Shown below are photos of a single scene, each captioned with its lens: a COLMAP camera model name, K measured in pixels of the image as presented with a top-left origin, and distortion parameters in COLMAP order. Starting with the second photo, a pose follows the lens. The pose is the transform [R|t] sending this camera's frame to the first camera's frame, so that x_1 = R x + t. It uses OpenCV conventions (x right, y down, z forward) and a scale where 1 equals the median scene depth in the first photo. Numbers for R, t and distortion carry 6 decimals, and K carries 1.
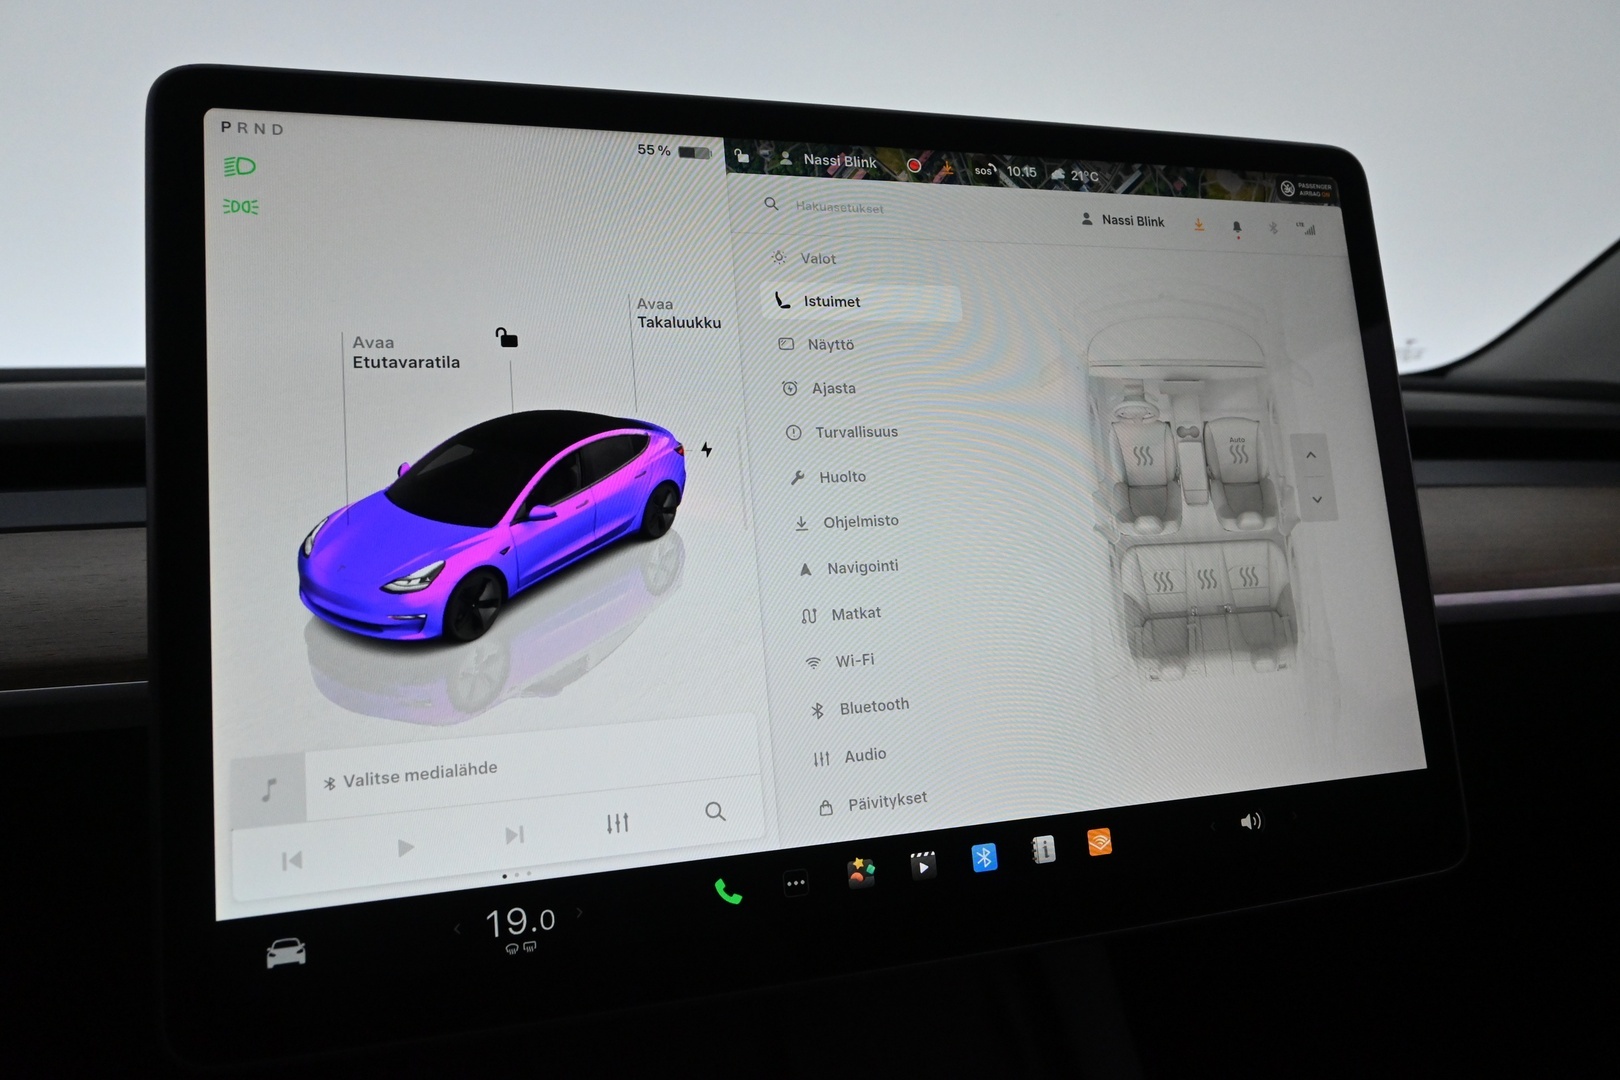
lens RADIAL K [[1222.1, 0, 814.0], [0, 1222.1, 534.4], [0, 0, 1]] dist [-0.009656, -0.004639]
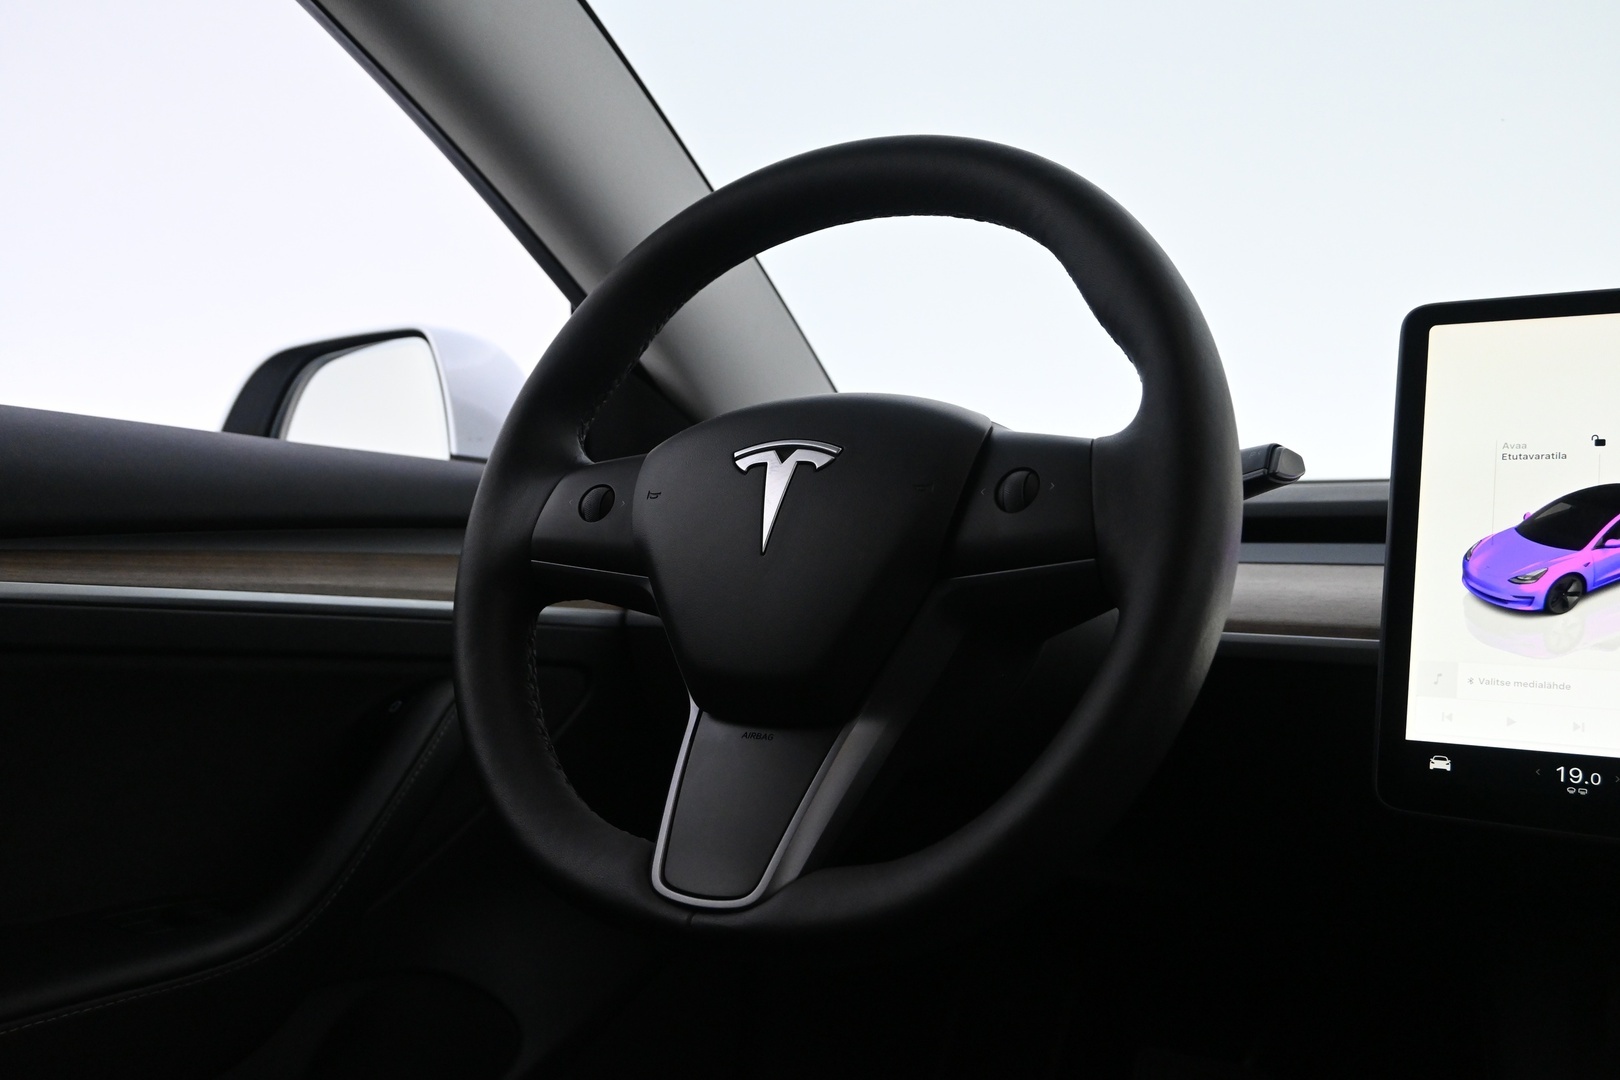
lens RADIAL K [[1440.3, 0, 765.7], [0, 1440.3, 505.7], [0, 0, 1]] dist [-0.002661, -0.001409]
pose [[0.614507, 0.000582, -0.788911, 0.611203], [-0.106184, 0.990961, -0.081979, 0.213296], [0.781732, 0.134146, 0.609015, -1.099755]]
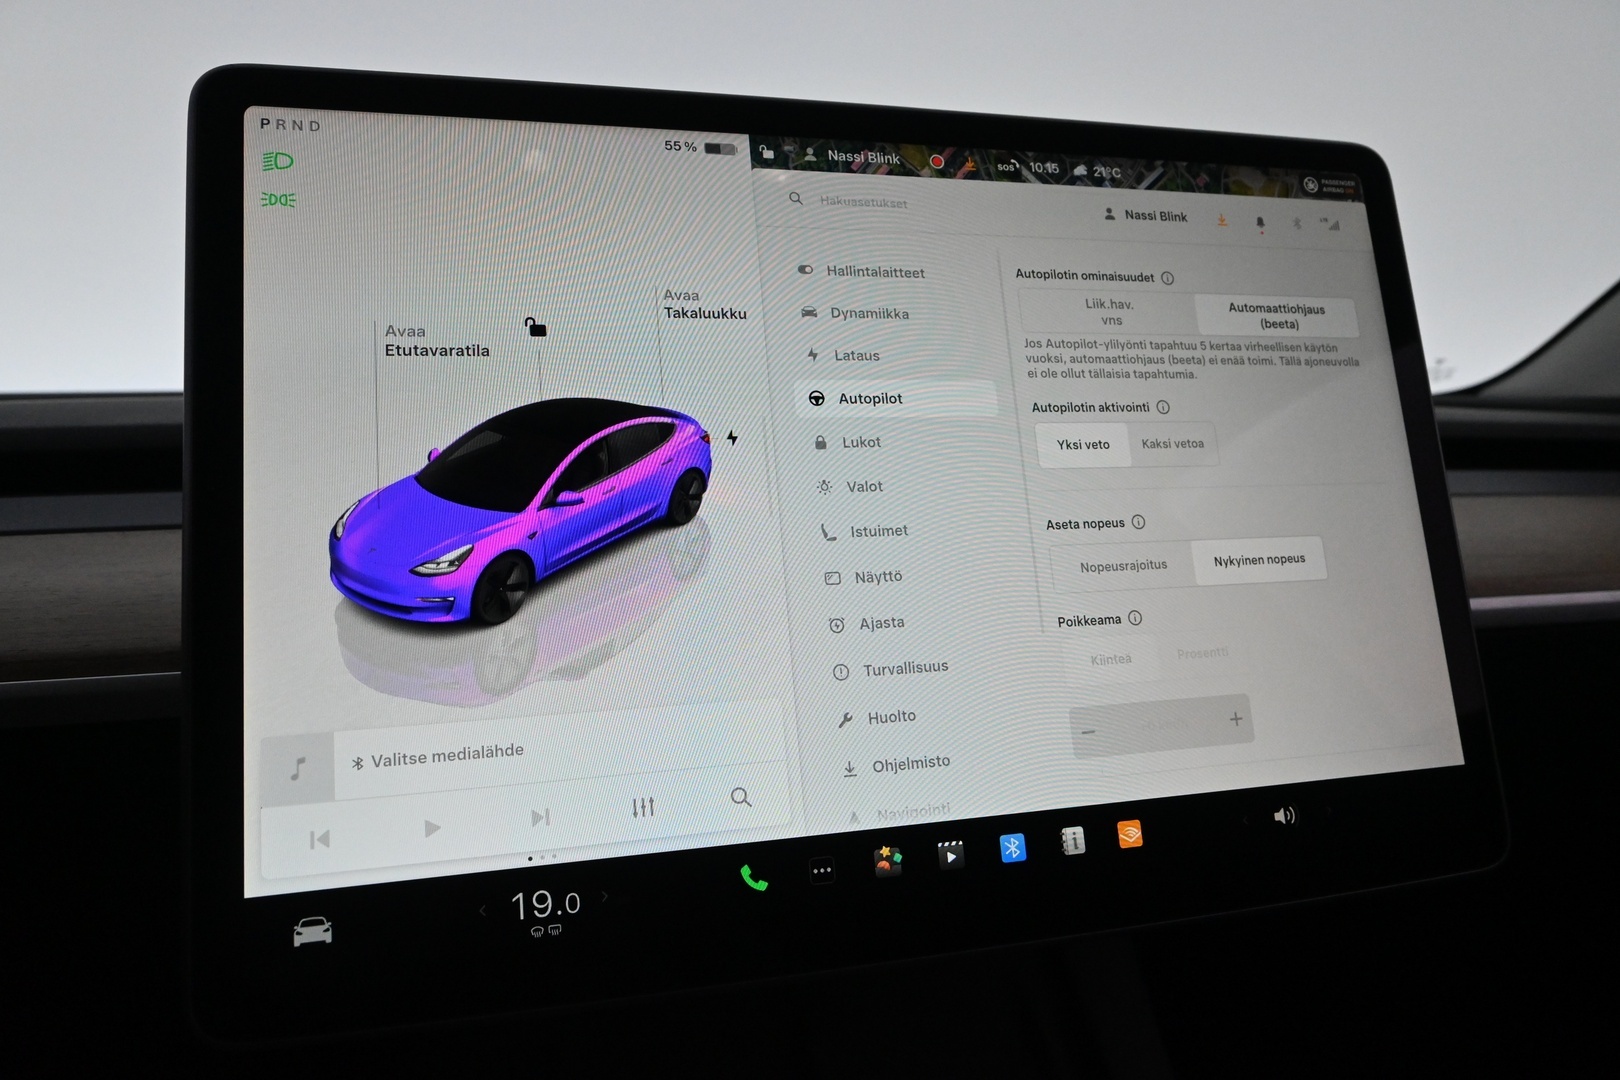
lens RADIAL K [[1222.1, 0, 812.6], [0, 1222.1, 528.7], [0, 0, 1]] dist [-0.009656, -0.004639]
pose [[0.999660, -0.004264, -0.025743, 0.004124], [0.003271, 0.999254, -0.038487, 0.046503], [0.025888, 0.038389, 0.998927, -0.002287]]
